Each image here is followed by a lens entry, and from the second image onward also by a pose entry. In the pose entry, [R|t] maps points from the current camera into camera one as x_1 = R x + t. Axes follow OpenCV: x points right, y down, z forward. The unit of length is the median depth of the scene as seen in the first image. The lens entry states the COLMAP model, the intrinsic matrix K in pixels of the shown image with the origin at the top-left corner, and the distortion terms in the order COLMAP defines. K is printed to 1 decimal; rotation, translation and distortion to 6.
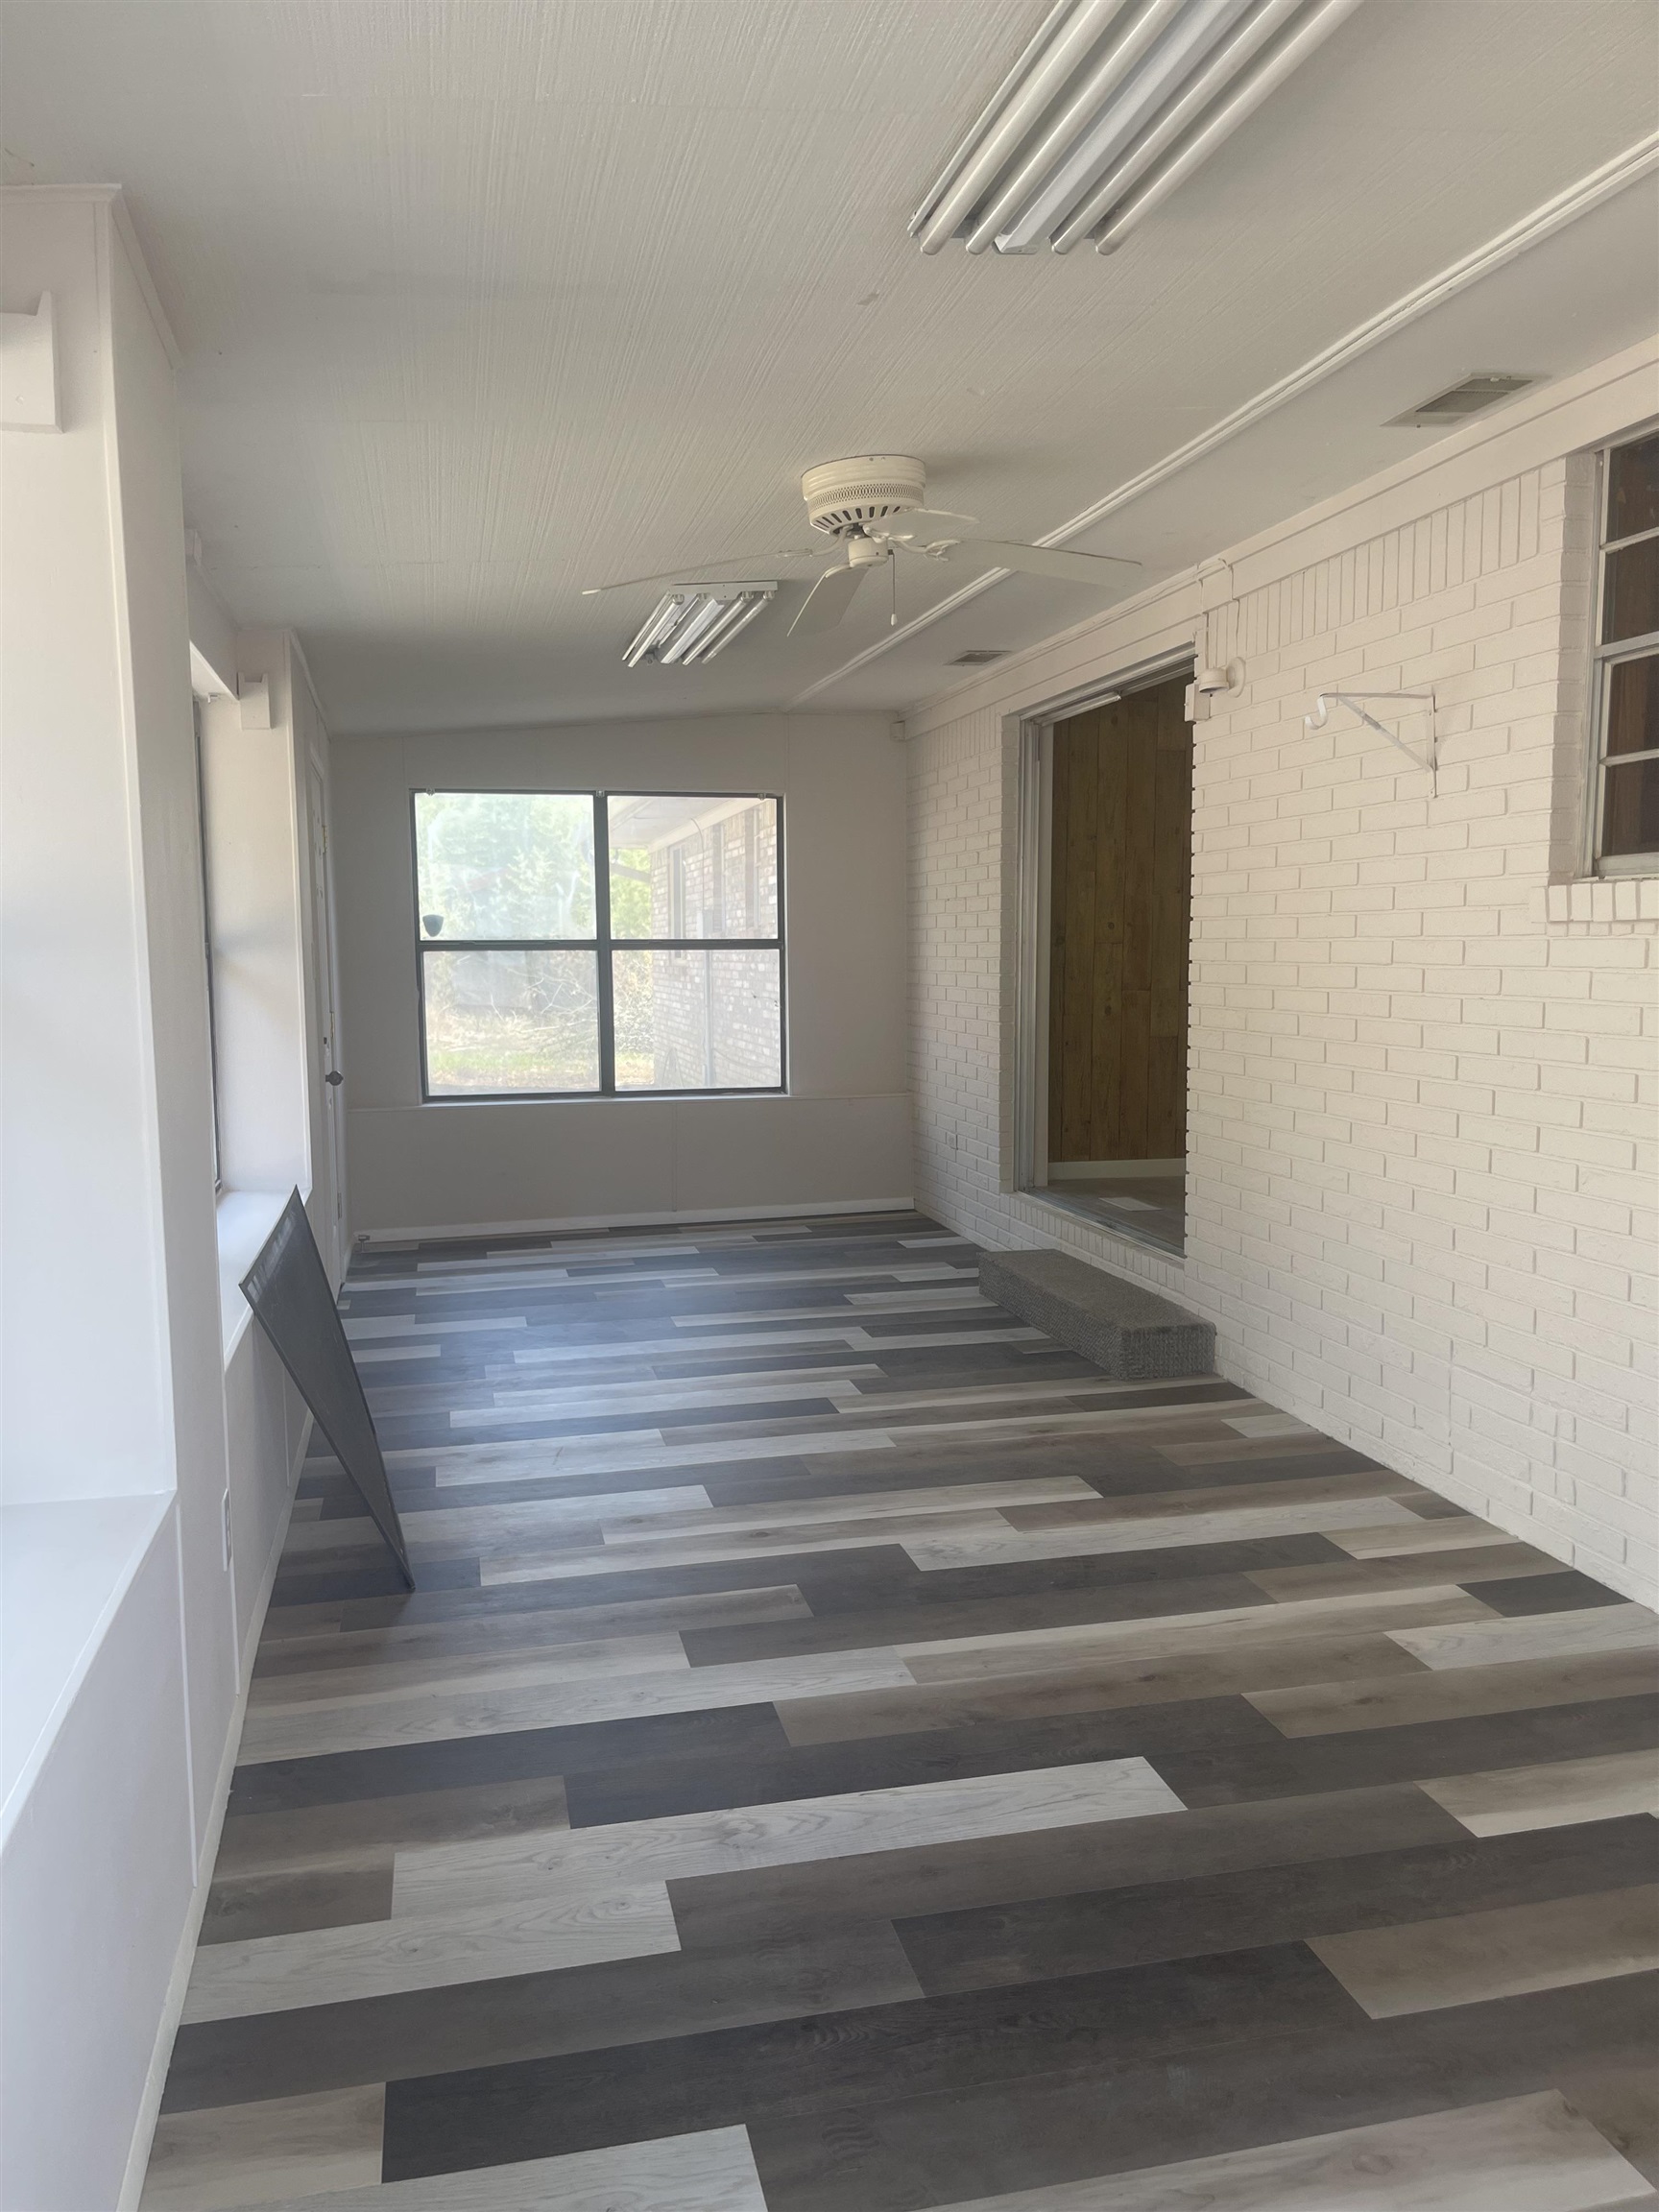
lens RADIAL K [[1674.3, 0, 826.8], [0, 1674.3, 1101.4], [0, 0, 1]] dist [0.066427, -0.090885]
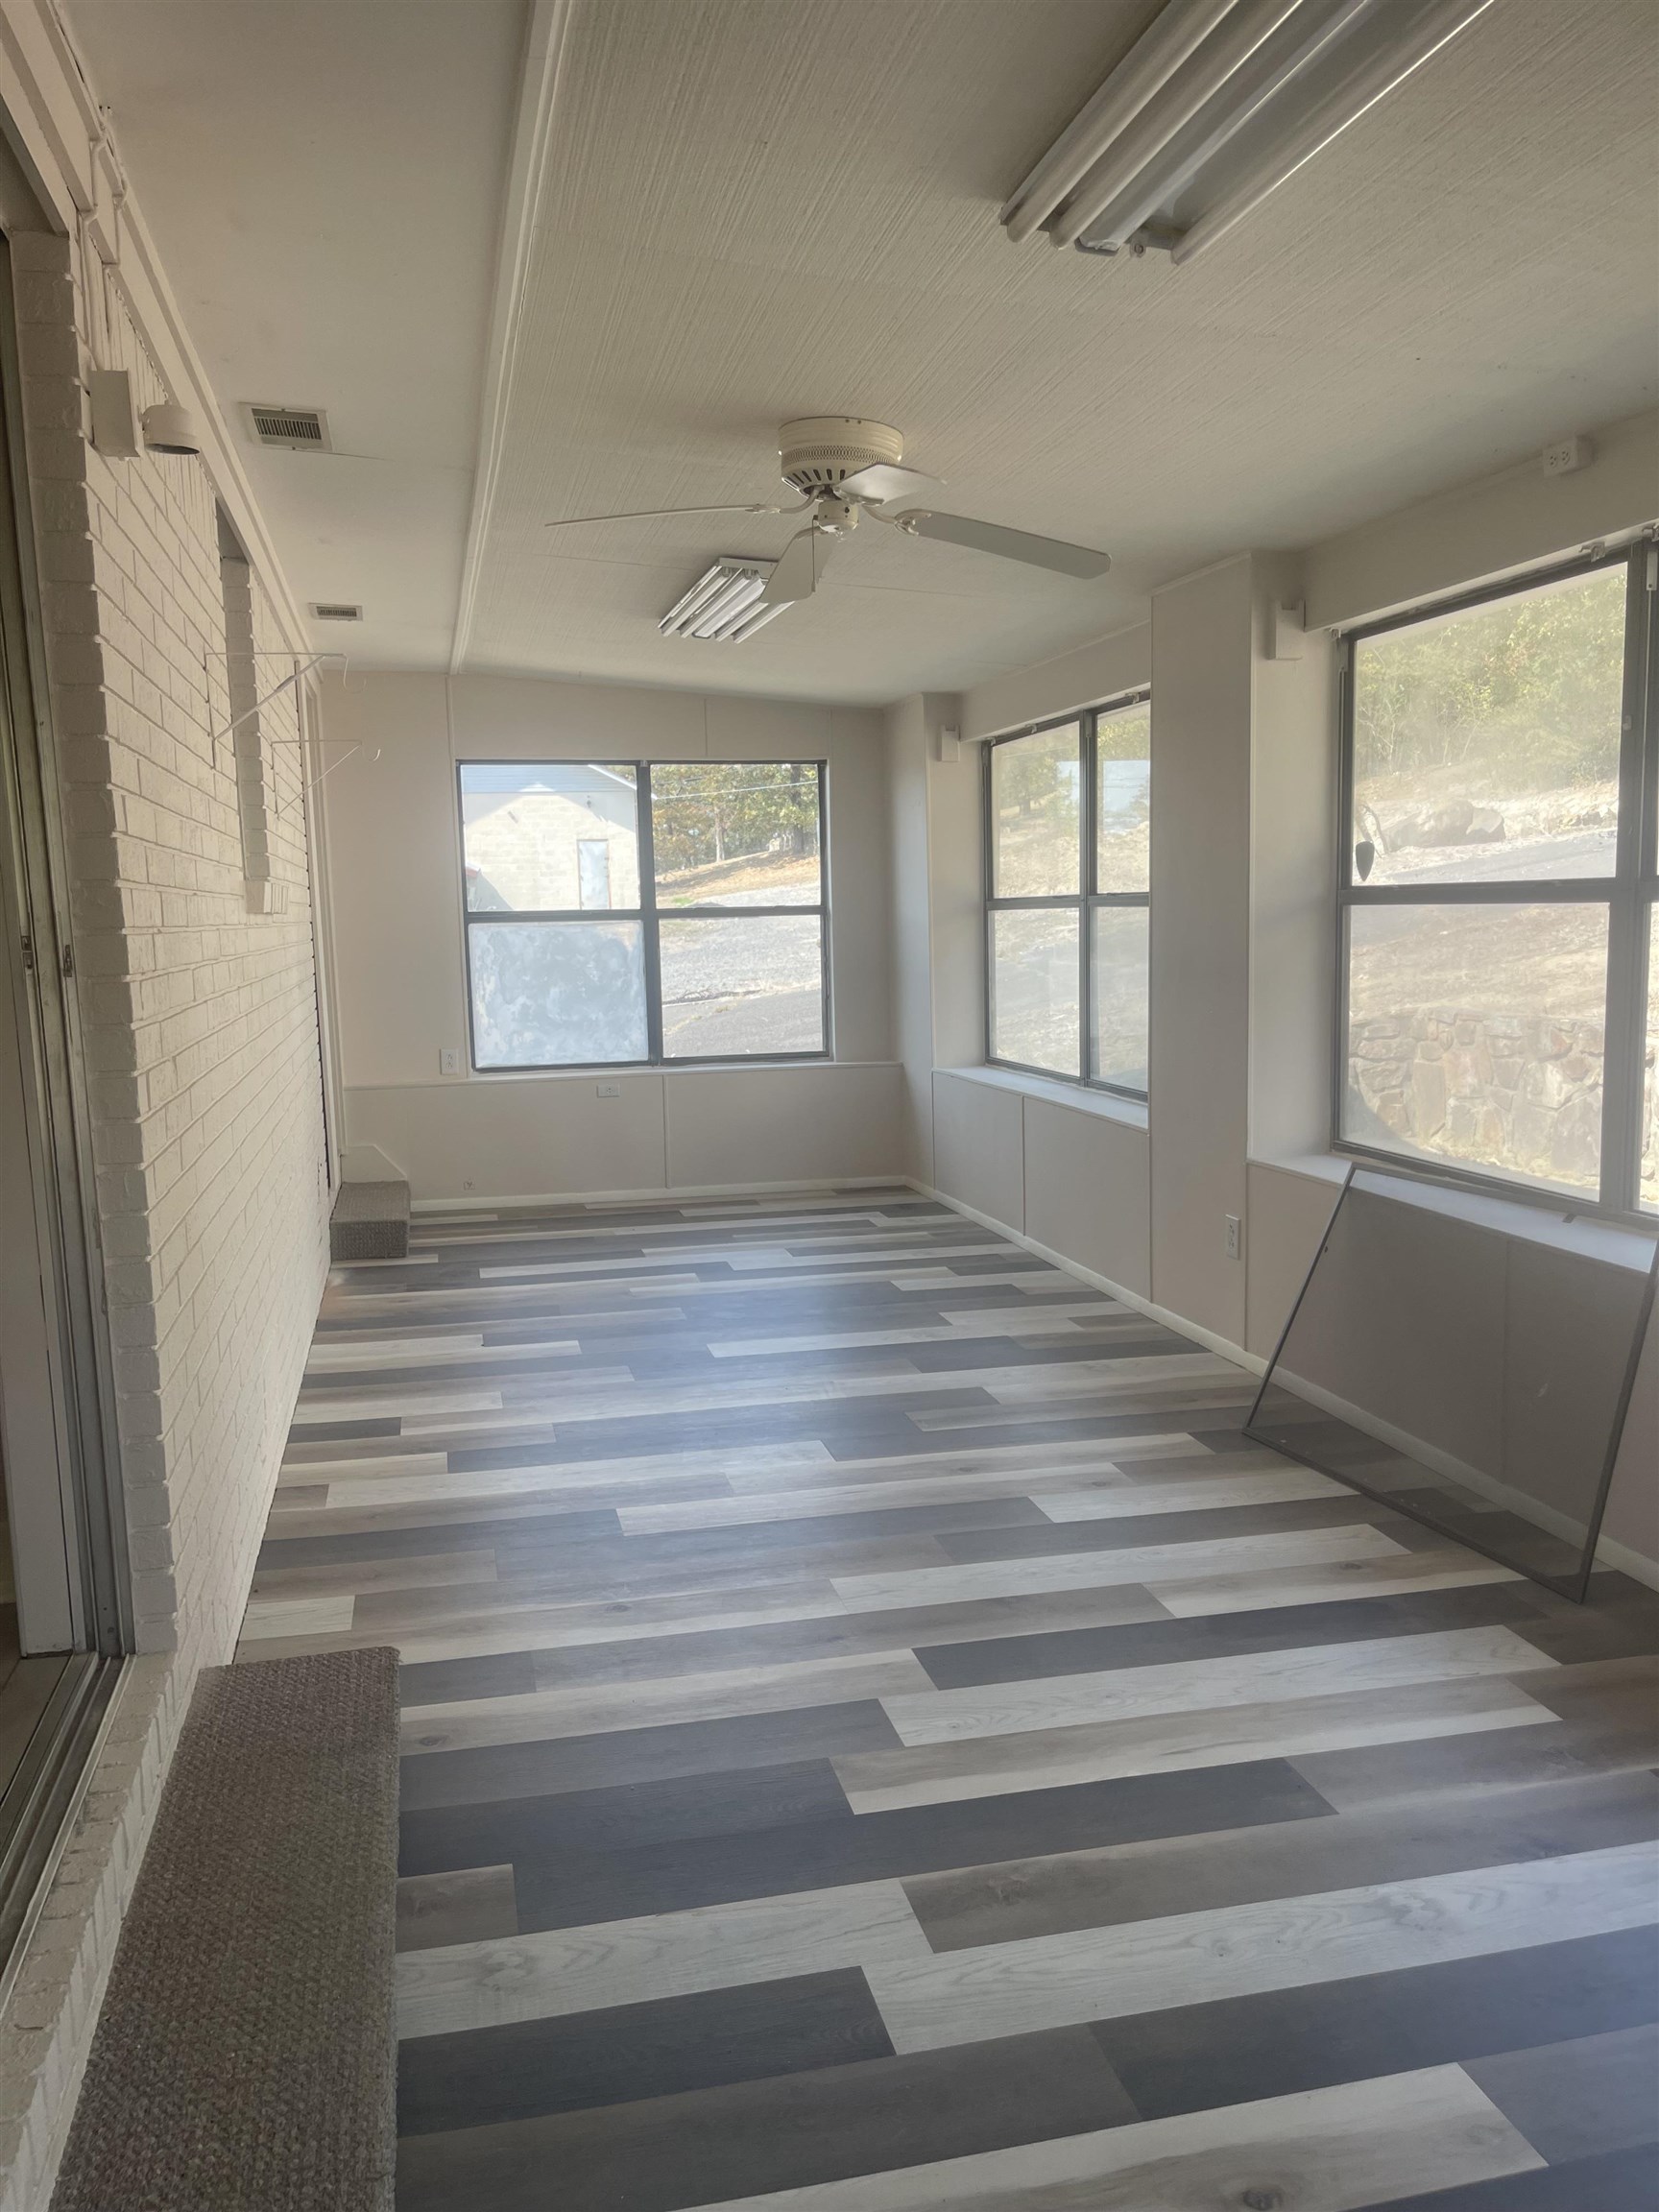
lens RADIAL K [[1674.3, 0, 829.2], [0, 1674.3, 1120.8], [0, 0, 1]] dist [0.066427, -0.090885]
pose [[-0.999360, 0.035763, -0.001059, 0.039291], [0.034664, 0.975137, 0.218876, -0.183897], [0.008860, 0.218699, -0.975752, 1.937109]]
